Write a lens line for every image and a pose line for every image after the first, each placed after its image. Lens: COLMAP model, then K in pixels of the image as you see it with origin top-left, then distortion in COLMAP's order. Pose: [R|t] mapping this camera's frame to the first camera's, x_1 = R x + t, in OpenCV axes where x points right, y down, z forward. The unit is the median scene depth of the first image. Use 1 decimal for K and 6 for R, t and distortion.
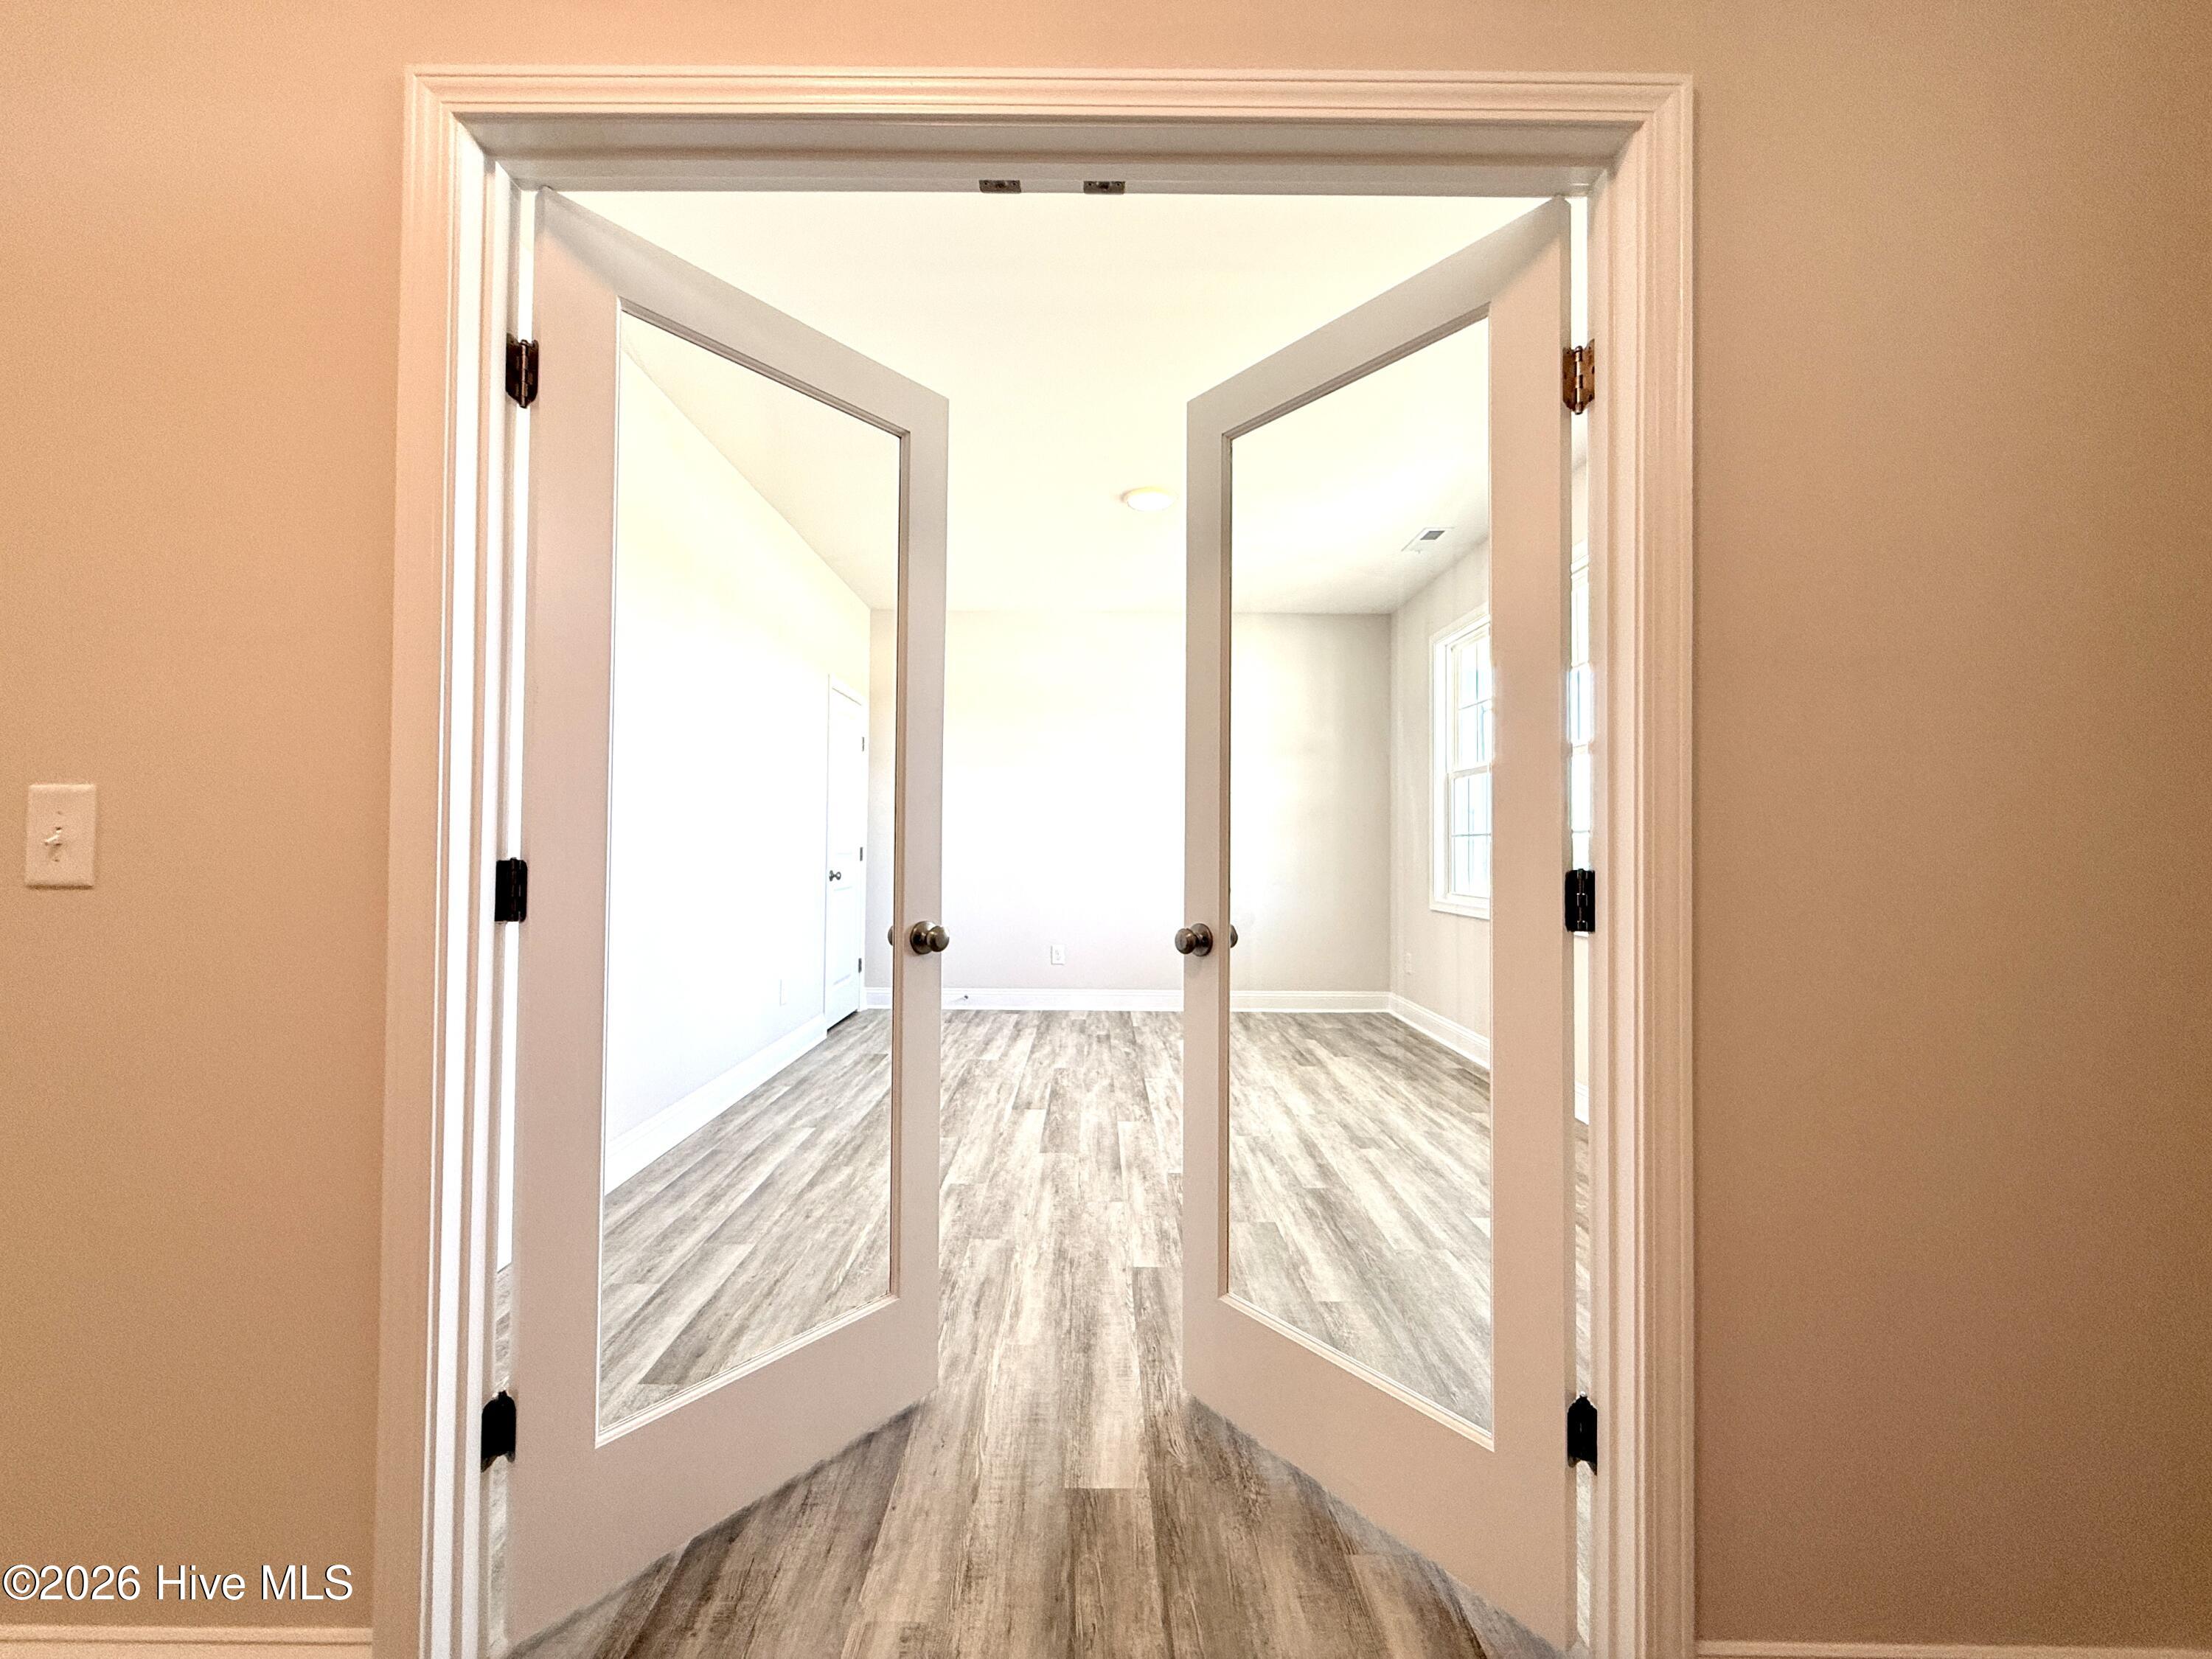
lens RADIAL K [[881.5, 0, 1097.5], [0, 881.5, 834.2], [0, 0, 1]] dist [0.001523, 0.000446]
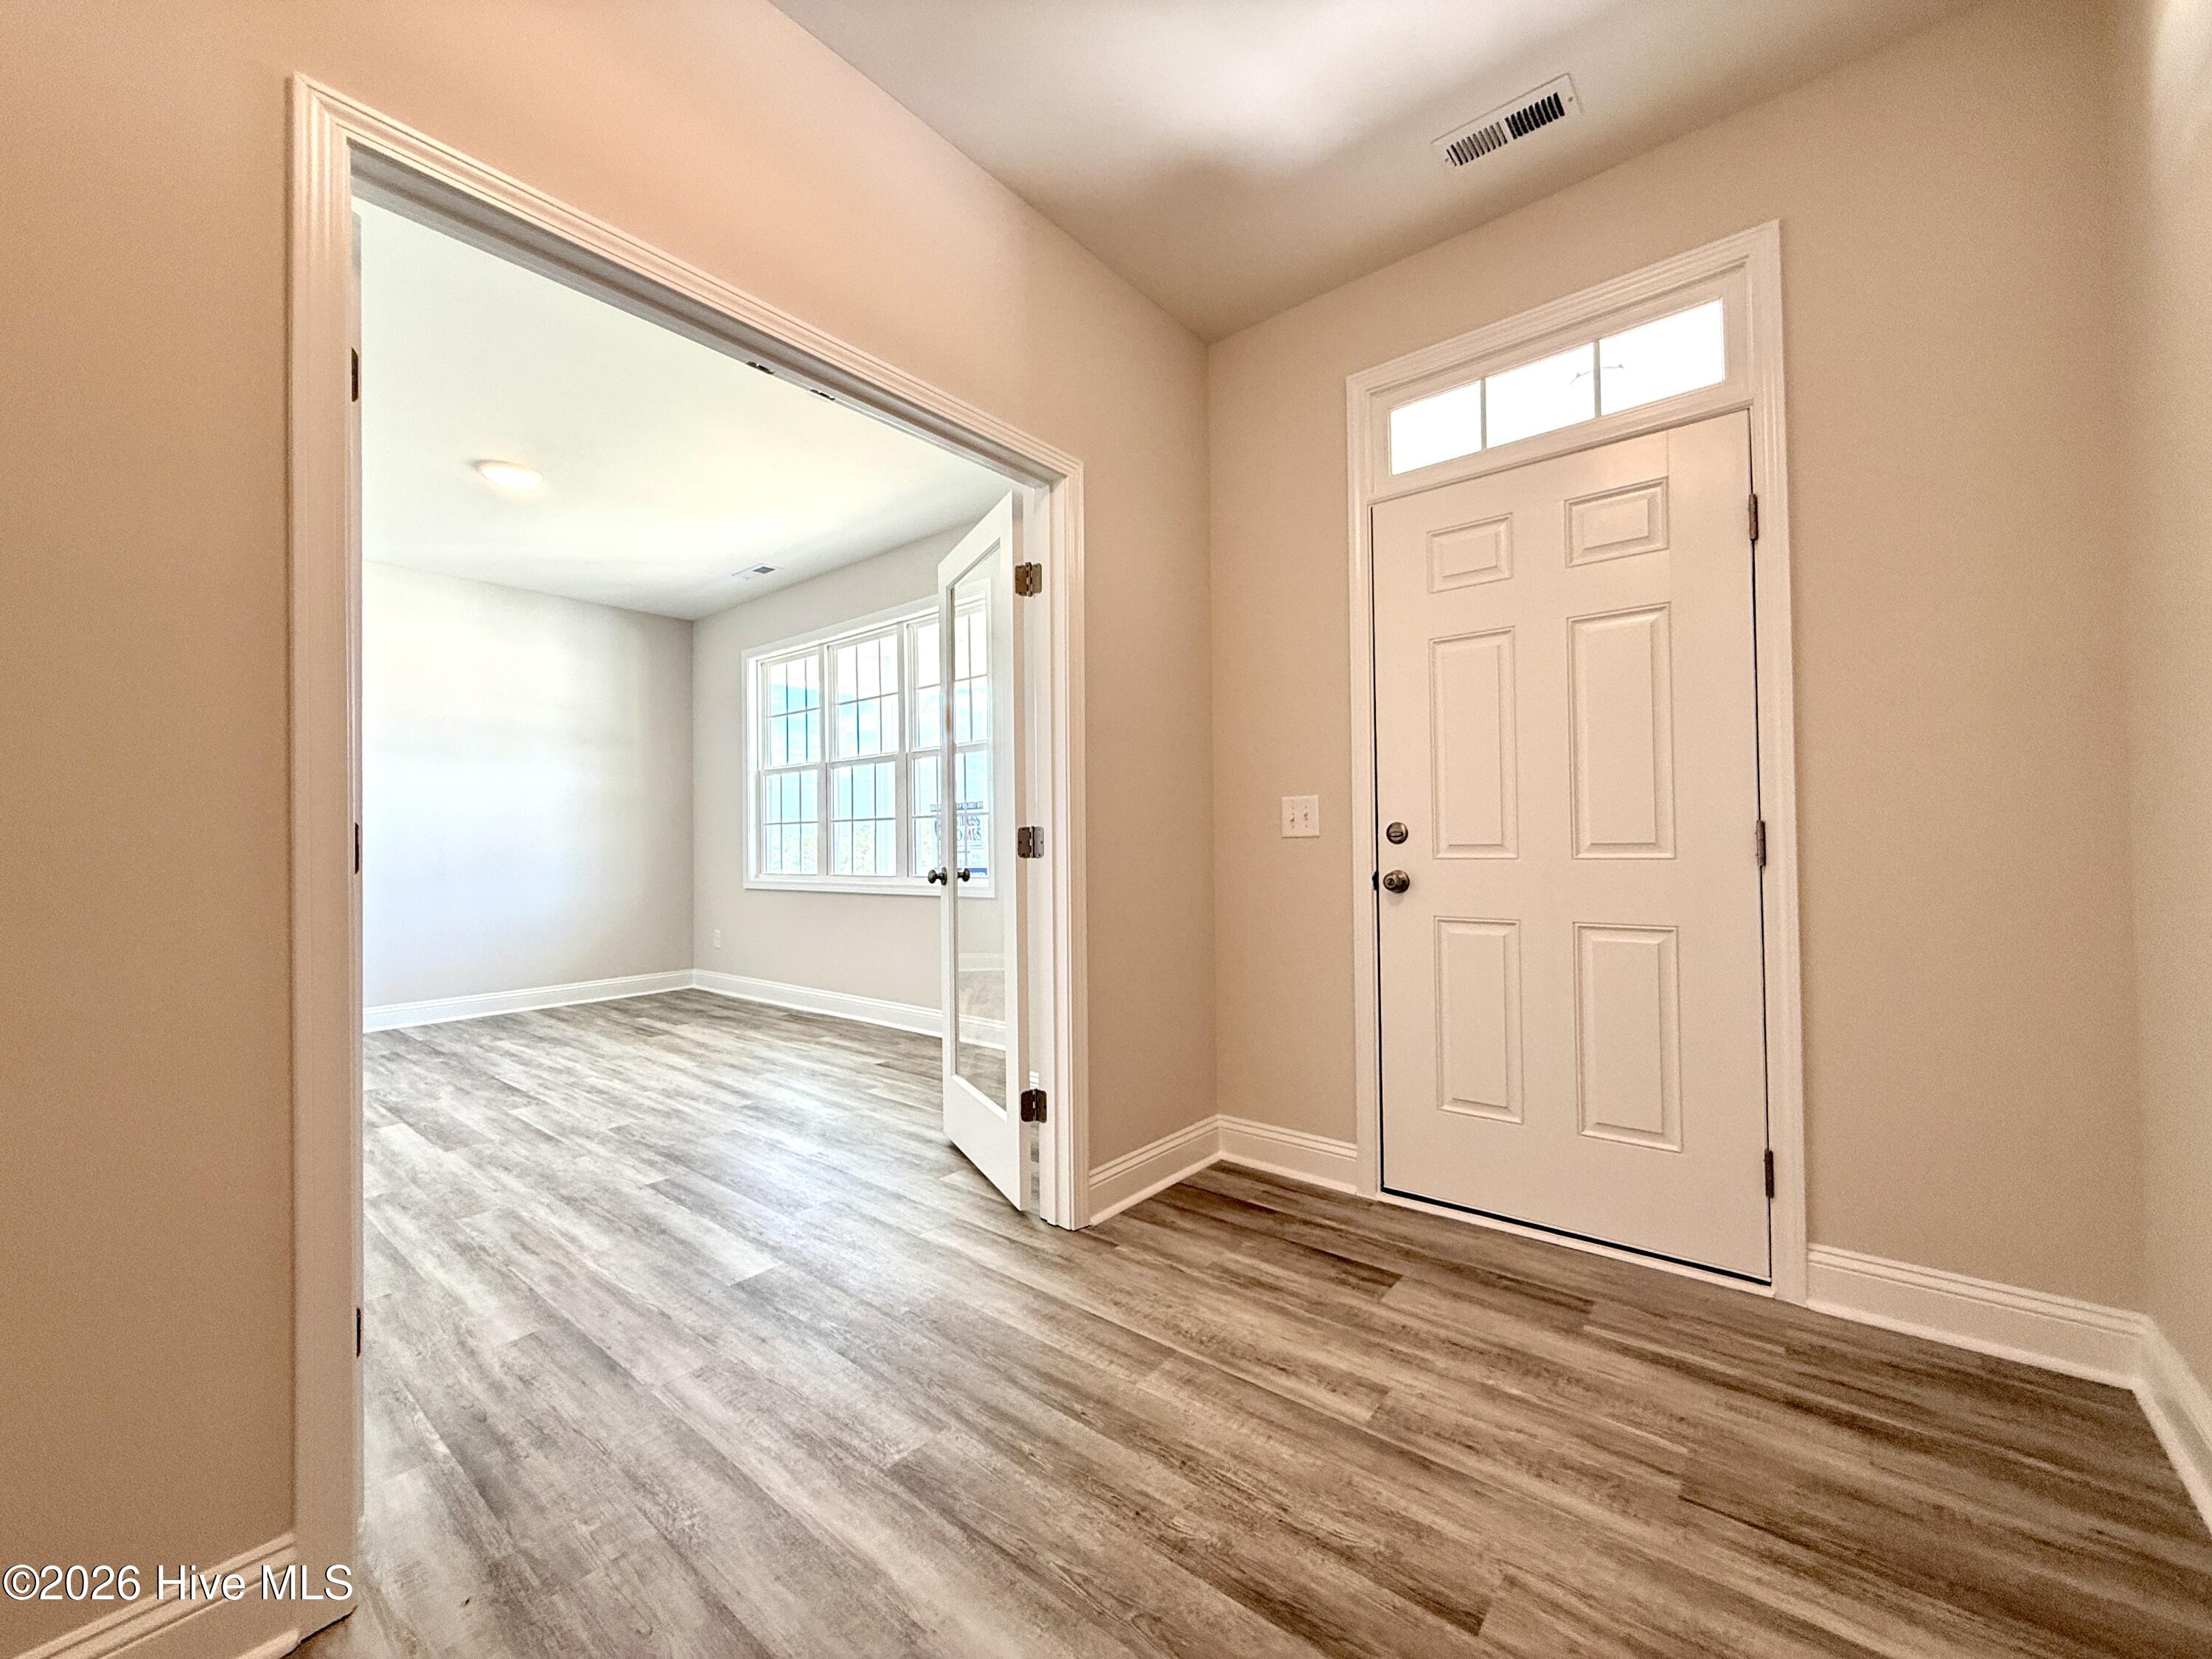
lens RADIAL K [[881.5, 0, 1097.5], [0, 881.5, 834.2], [0, 0, 1]] dist [0.001523, 0.000446]
pose [[0.641331, -0.008637, 0.767216, -0.334212], [0.006667, 0.999962, 0.005685, 0.018504], [-0.767236, 0.001469, 0.641364, -0.145895]]
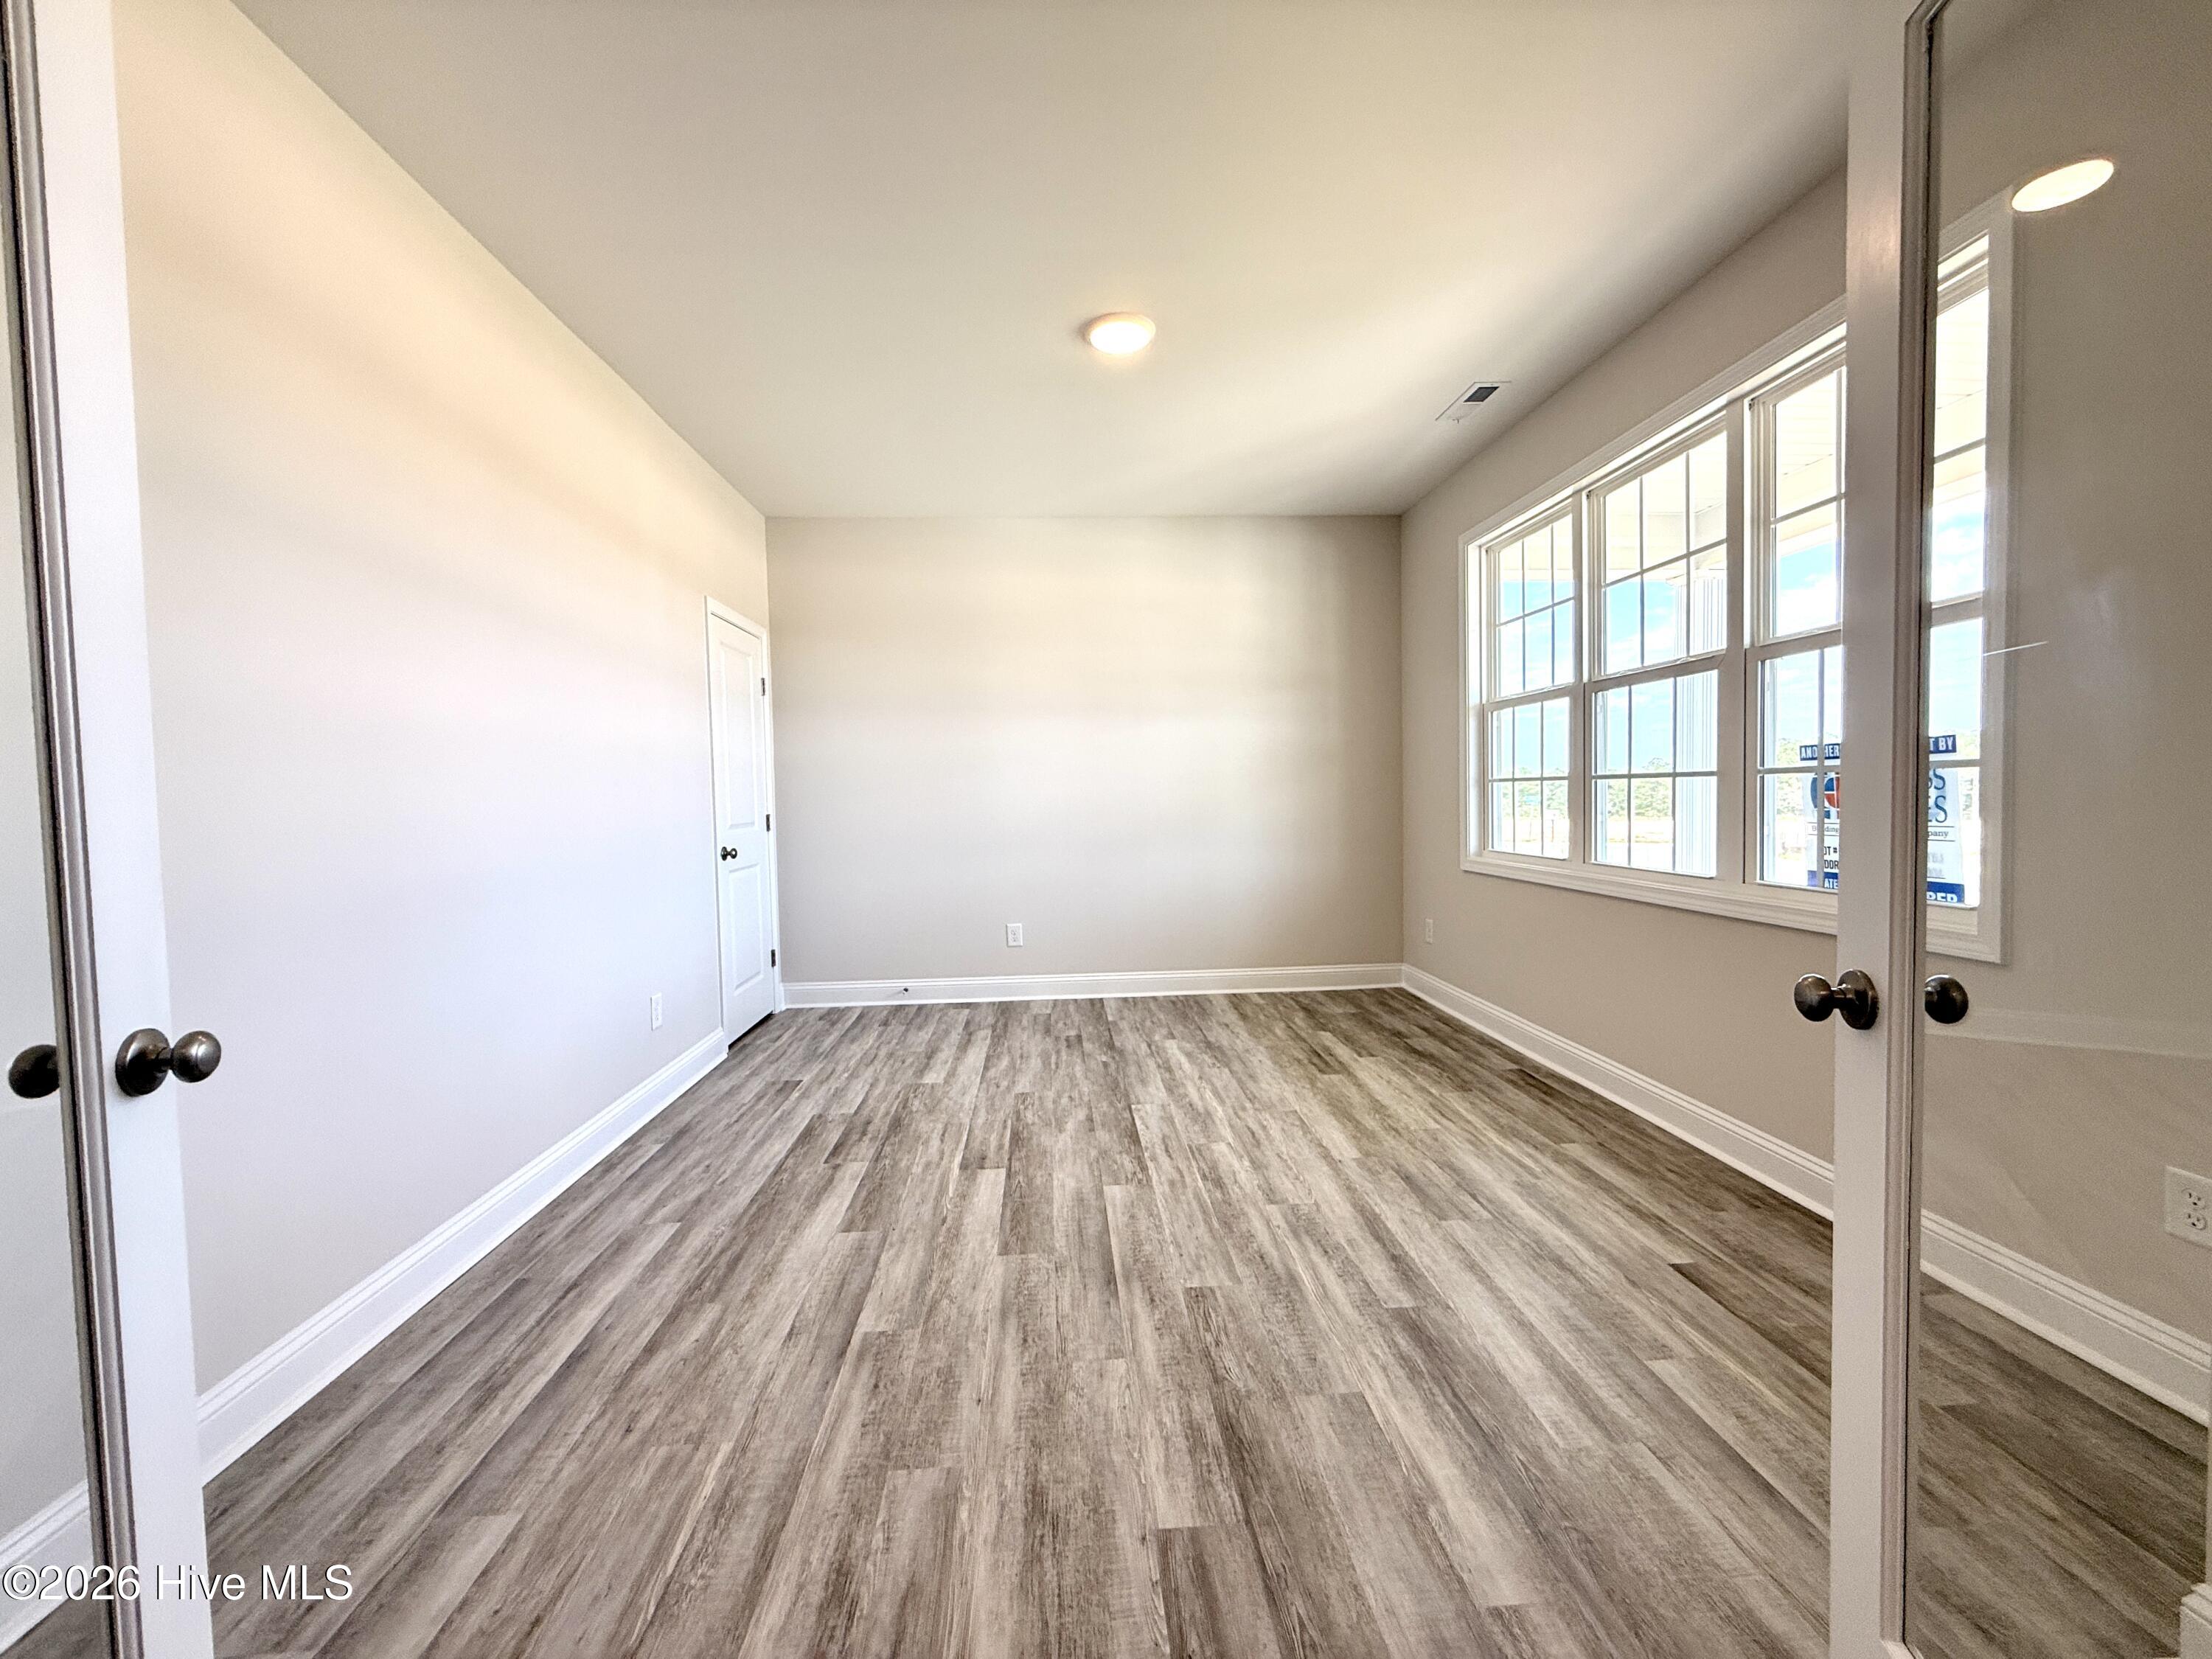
lens RADIAL K [[880.3, 0, 1095.2], [0, 880.3, 827.4], [0, 0, 1]] dist [0.000511, 0.000090]
pose [[0.998279, -0.031540, 0.049437, -0.011948], [0.028880, 0.998143, 0.053634, -0.014715], [-0.051037, -0.052114, 0.997336, 0.306401]]
